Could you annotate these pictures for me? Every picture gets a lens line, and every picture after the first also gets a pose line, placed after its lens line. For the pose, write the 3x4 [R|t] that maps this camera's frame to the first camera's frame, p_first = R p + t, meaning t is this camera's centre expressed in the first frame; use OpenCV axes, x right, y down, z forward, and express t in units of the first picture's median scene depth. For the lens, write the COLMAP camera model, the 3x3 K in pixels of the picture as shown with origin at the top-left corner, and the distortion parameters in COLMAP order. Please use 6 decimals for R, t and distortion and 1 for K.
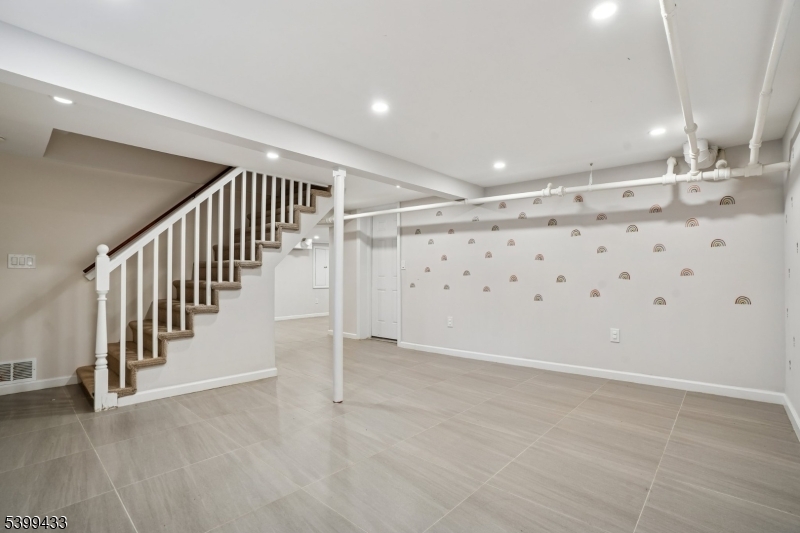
lens RADIAL K [[376.7, 0, 401.7], [0, 376.7, 270.3], [0, 0, 1]] dist [-0.071776, 0.028261]
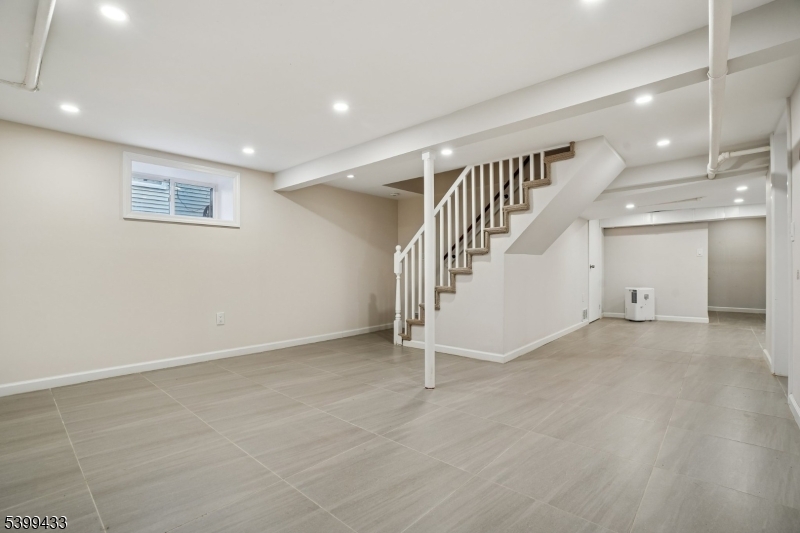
lens RADIAL K [[376.7, 0, 401.7], [0, 376.7, 270.3], [0, 0, 1]] dist [-0.071776, 0.028261]
pose [[-0.003521, 0.004629, -0.999983, 0.888052], [0.028177, 0.999593, 0.004528, 0.035343], [0.999597, -0.028160, -0.003650, 1.009326]]
